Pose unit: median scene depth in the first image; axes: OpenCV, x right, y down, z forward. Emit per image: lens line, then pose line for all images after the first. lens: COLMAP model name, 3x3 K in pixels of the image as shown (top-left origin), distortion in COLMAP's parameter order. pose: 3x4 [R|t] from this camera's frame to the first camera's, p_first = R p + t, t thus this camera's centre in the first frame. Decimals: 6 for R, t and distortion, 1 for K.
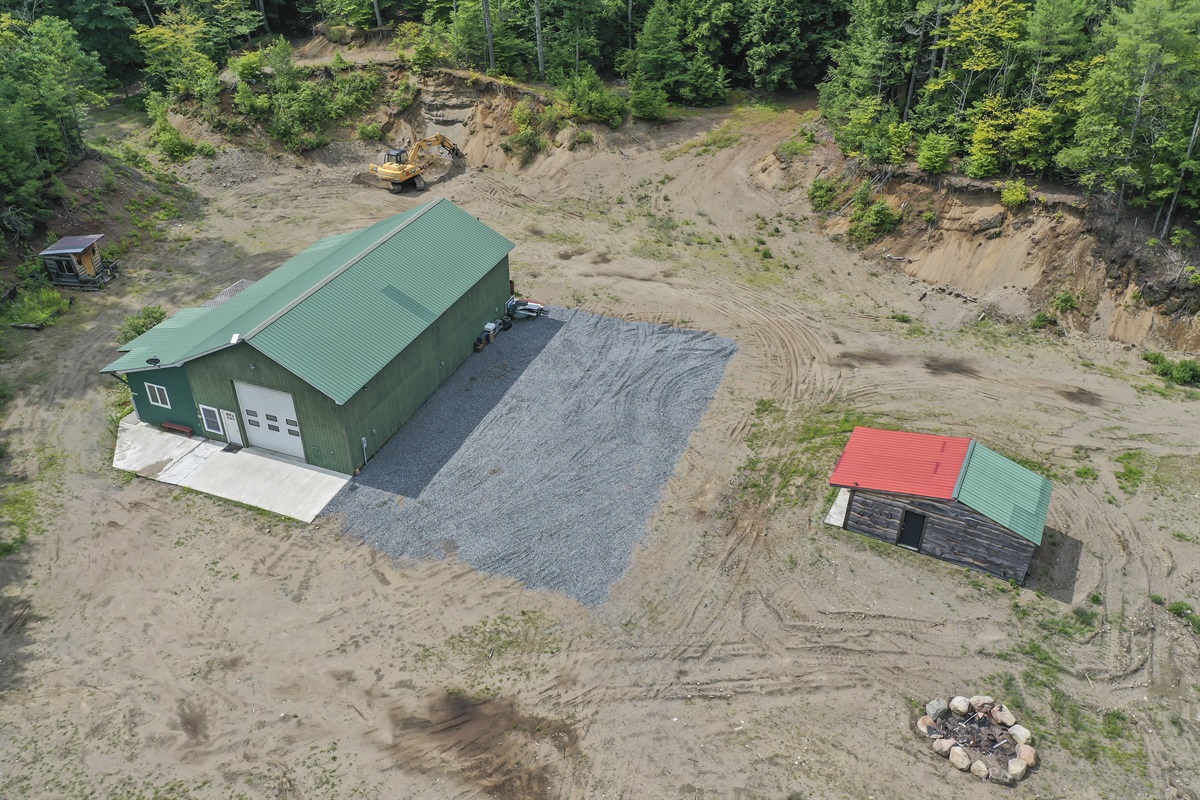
lens RADIAL K [[936.3, 0, 600.0], [0, 936.3, 400.0], [0, 0, 1]] dist [0.000590, 0.001065]
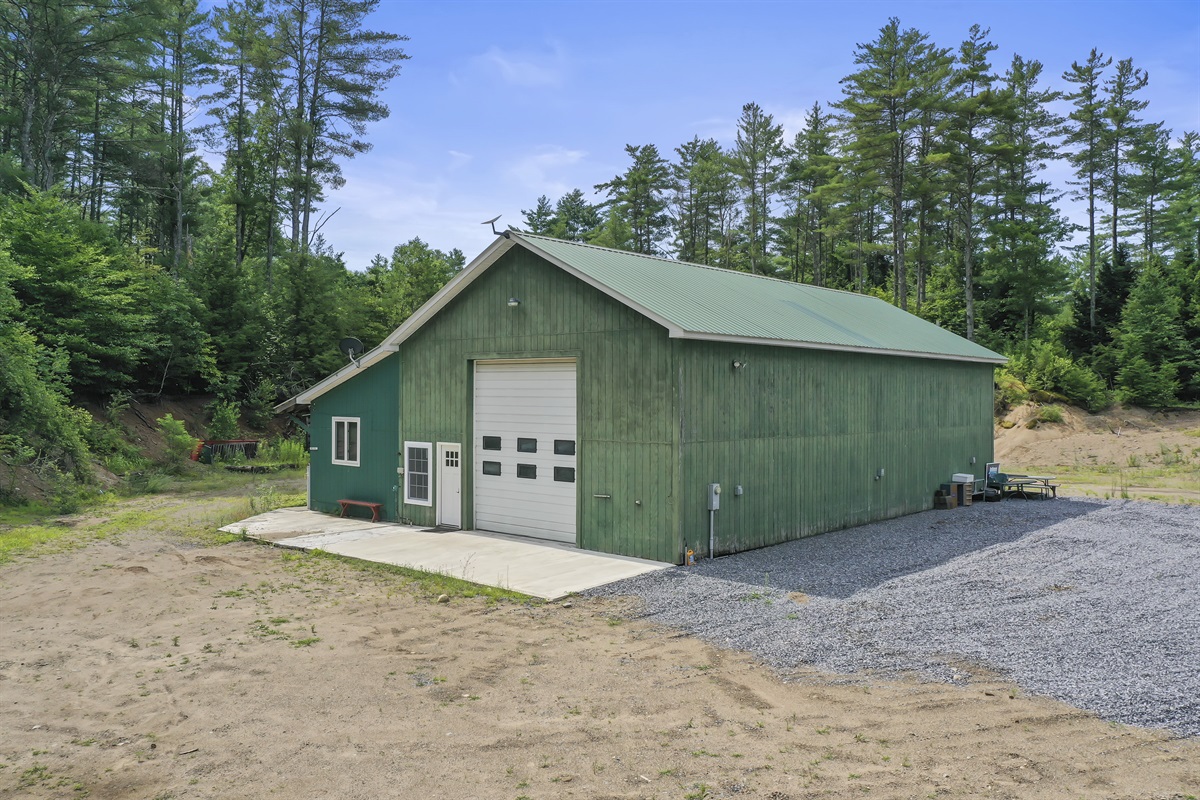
lens RADIAL K [[948.9, 0, 600.0], [0, 948.9, 400.0], [0, 0, 1]] dist [-0.008085, -0.002275]
pose [[0.937625, 0.004113, -0.347625, -0.152057], [-0.193708, 0.836505, -0.512578, 0.235193], [0.288682, 0.547944, 0.785125, 0.625626]]
